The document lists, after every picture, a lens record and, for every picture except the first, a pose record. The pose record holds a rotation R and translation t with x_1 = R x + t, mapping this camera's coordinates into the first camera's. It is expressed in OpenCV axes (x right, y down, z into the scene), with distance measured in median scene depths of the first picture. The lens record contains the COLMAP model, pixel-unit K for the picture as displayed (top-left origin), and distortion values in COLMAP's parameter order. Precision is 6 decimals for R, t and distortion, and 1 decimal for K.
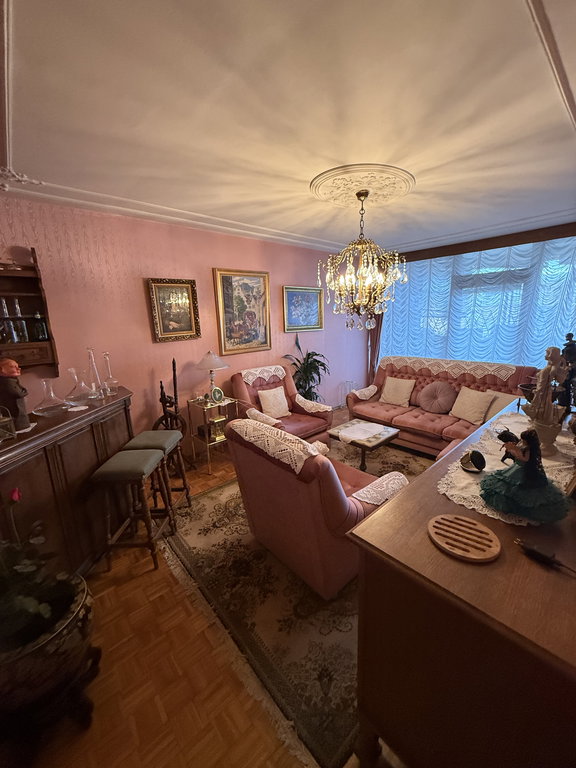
lens RADIAL K [[305.6, 0, 289.3], [0, 305.6, 381.6], [0, 0, 1]] dist [-0.000826, 0.000469]
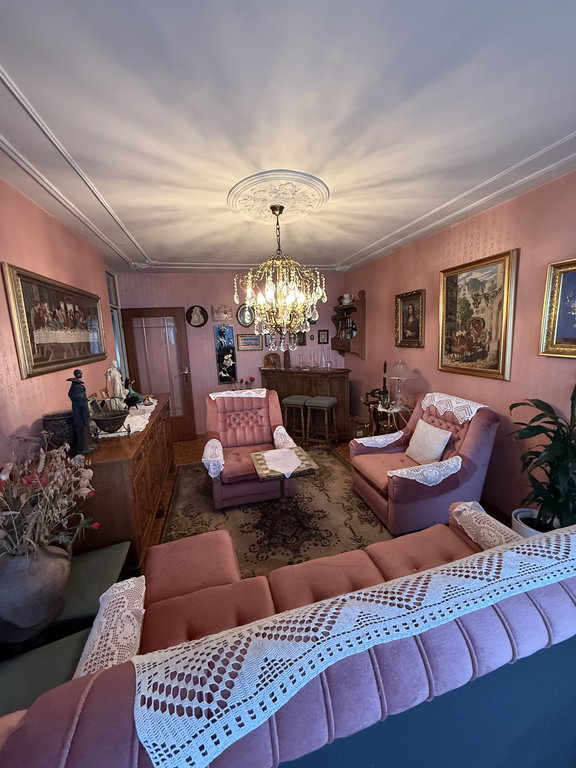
lens RADIAL K [[305.6, 0, 289.3], [0, 305.6, 381.6], [0, 0, 1]] dist [-0.000826, 0.000469]
pose [[-0.450238, 0.189838, -0.872495, 0.998301], [-0.135458, 0.951307, 0.276887, -0.324515], [0.882574, 0.242851, -0.402599, 1.344766]]
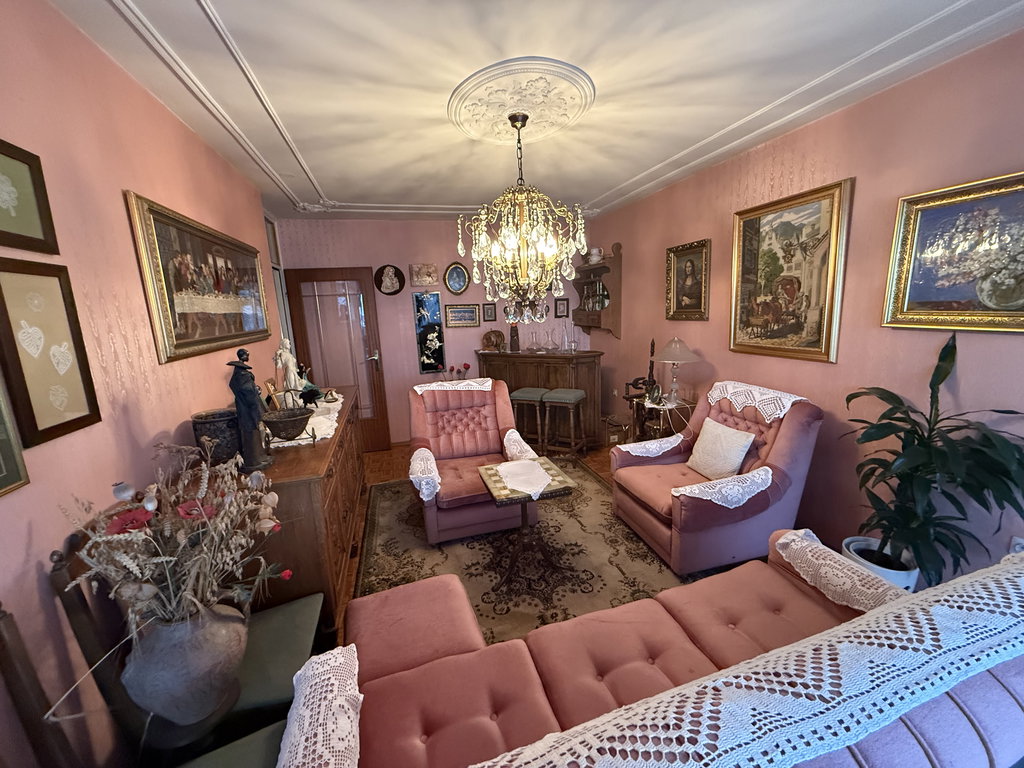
lens RADIAL K [[407.5, 0, 510.2], [0, 407.5, 381.4], [0, 0, 1]] dist [-0.000826, 0.000469]
pose [[-0.430446, 0.214257, -0.876818, 0.994426], [-0.132986, 0.945763, 0.296389, -0.293231], [0.892766, 0.244184, -0.378607, 1.270513]]
